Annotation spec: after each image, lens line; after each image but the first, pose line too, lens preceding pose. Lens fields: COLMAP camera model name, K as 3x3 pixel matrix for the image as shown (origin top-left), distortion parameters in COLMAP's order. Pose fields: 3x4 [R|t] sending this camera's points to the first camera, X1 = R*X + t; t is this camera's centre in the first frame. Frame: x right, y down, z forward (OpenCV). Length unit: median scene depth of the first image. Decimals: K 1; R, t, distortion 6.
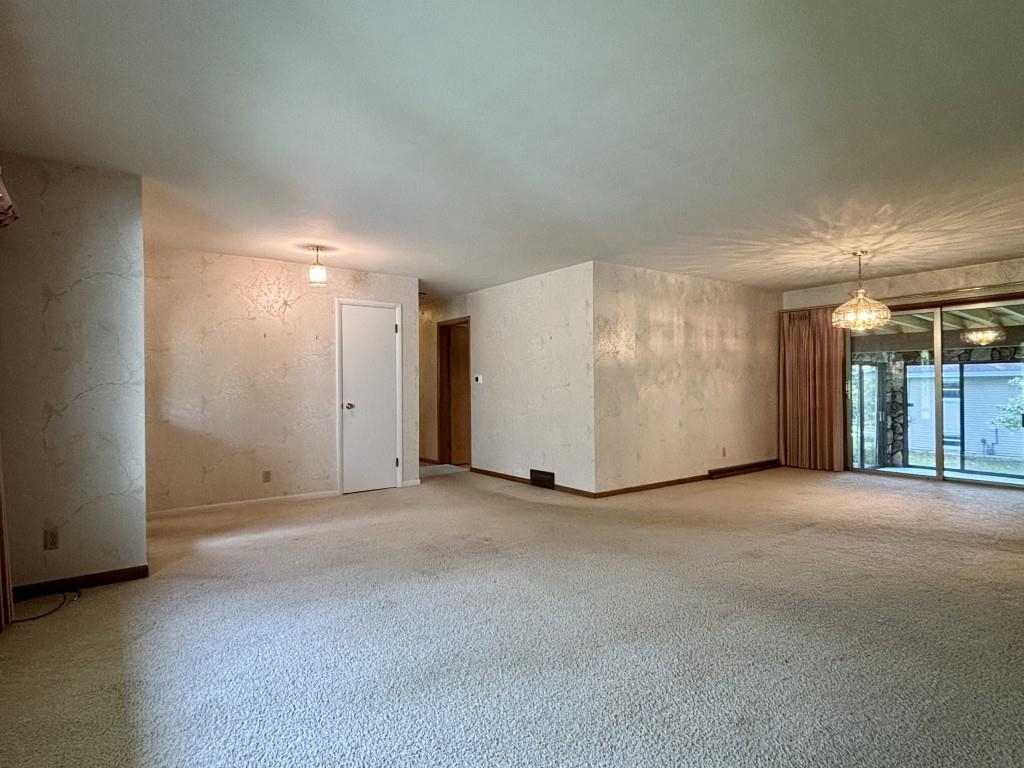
lens RADIAL K [[557.8, 0, 510.2], [0, 557.8, 383.8], [0, 0, 1]] dist [0.011581, -0.013735]
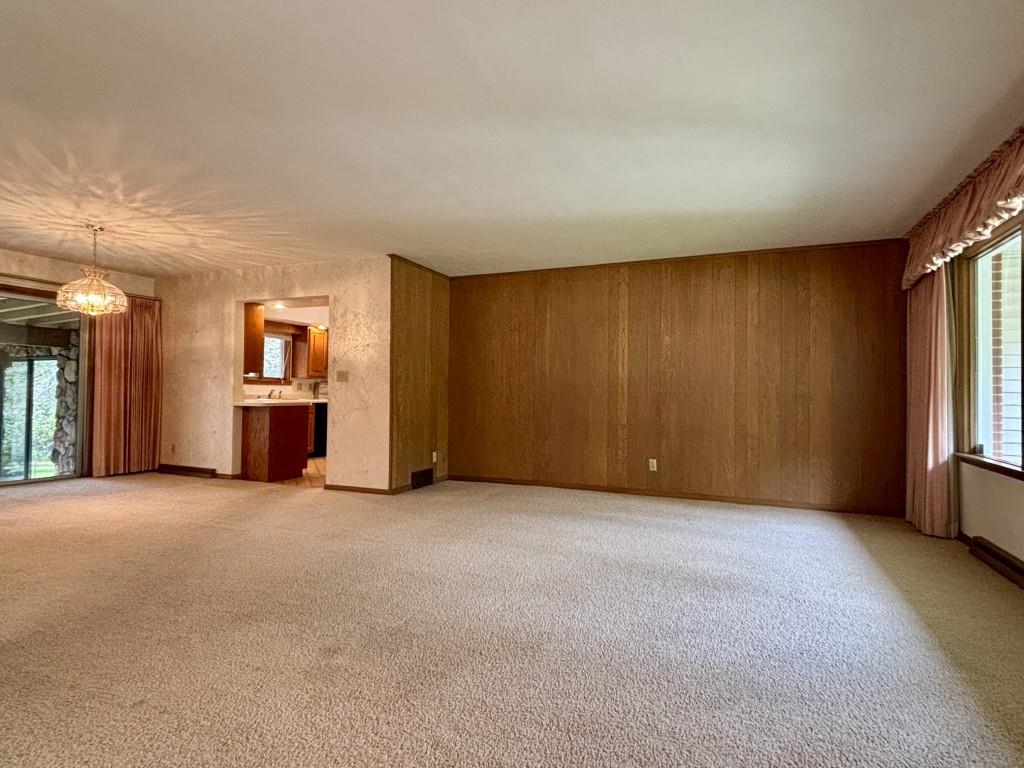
lens RADIAL K [[557.8, 0, 507.9], [0, 557.8, 387.2], [0, 0, 1]] dist [0.011581, -0.013735]
pose [[-0.506081, 0.015514, 0.862346, -0.390624], [-0.011890, 0.999618, -0.024962, 0.026777], [-0.862404, -0.022886, -0.505703, 0.749487]]
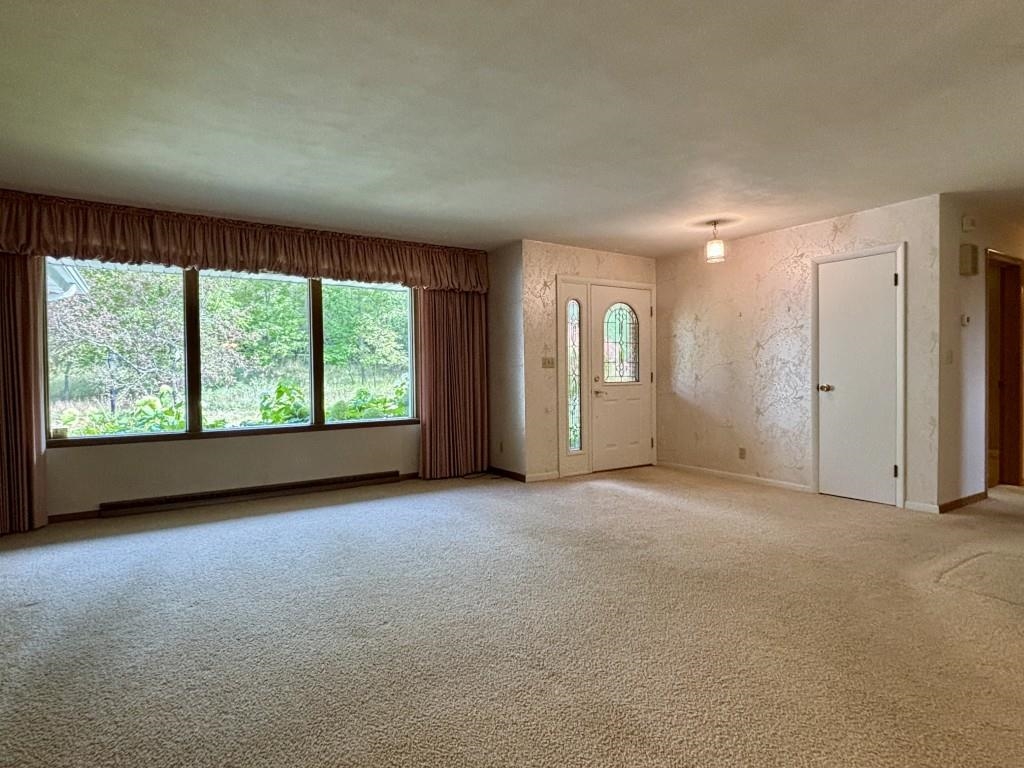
lens RADIAL K [[557.8, 0, 515.8], [0, 557.8, 386.5], [0, 0, 1]] dist [0.011581, -0.013735]
pose [[-0.046222, 0.035487, -0.998301, 0.530253], [0.014978, 0.999281, 0.034828, 0.002204], [0.998819, -0.013343, -0.046720, 0.567212]]
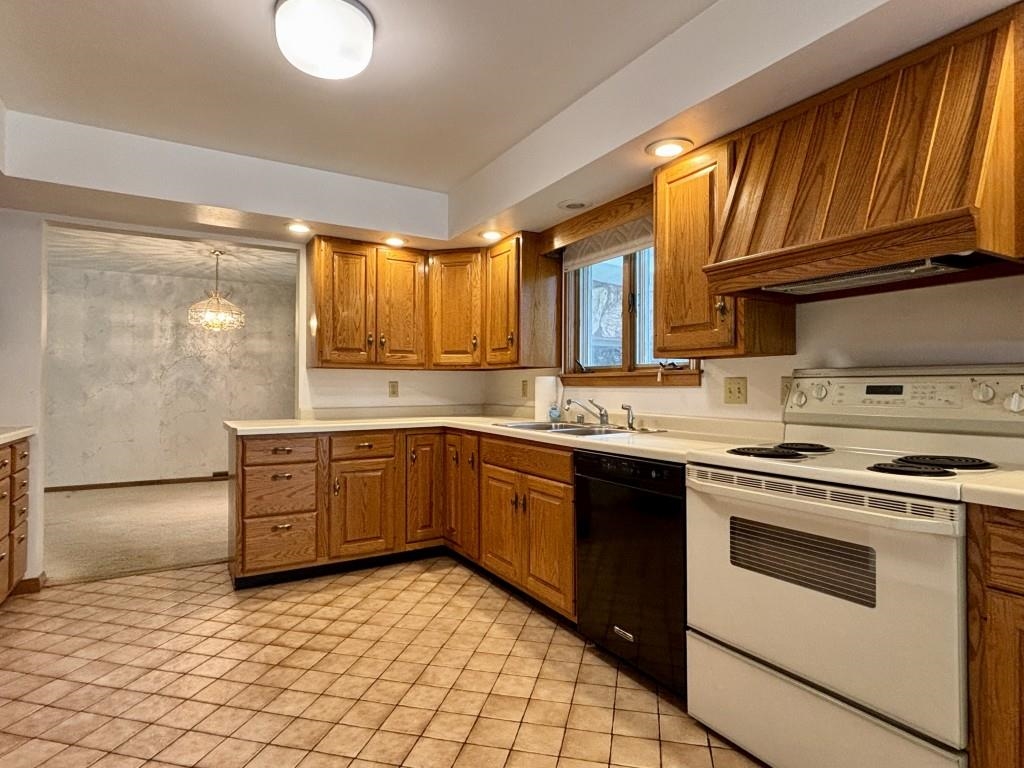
lens RADIAL K [[557.8, 0, 509.1], [0, 557.8, 380.2], [0, 0, 1]] dist [0.011581, -0.013735]
pose [[0.995101, 0.011784, -0.098156, 1.051420], [-0.012842, 0.999866, -0.010156, -0.005803], [0.098023, 0.011367, 0.995119, 0.061419]]
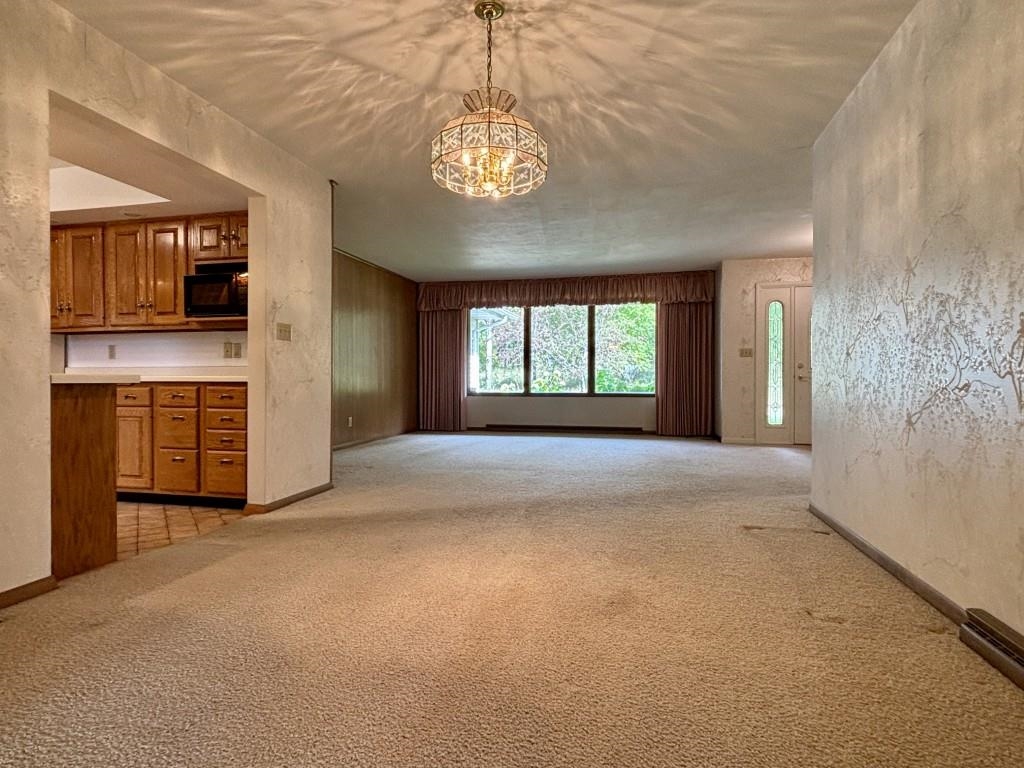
lens RADIAL K [[557.8, 0, 505.7], [0, 557.8, 384.6], [0, 0, 1]] dist [0.011581, -0.013735]
pose [[-0.756597, 0.017925, -0.653635, 0.765093], [0.011720, 0.999835, 0.013852, 0.040488], [0.653776, 0.002820, -0.756683, 1.134805]]
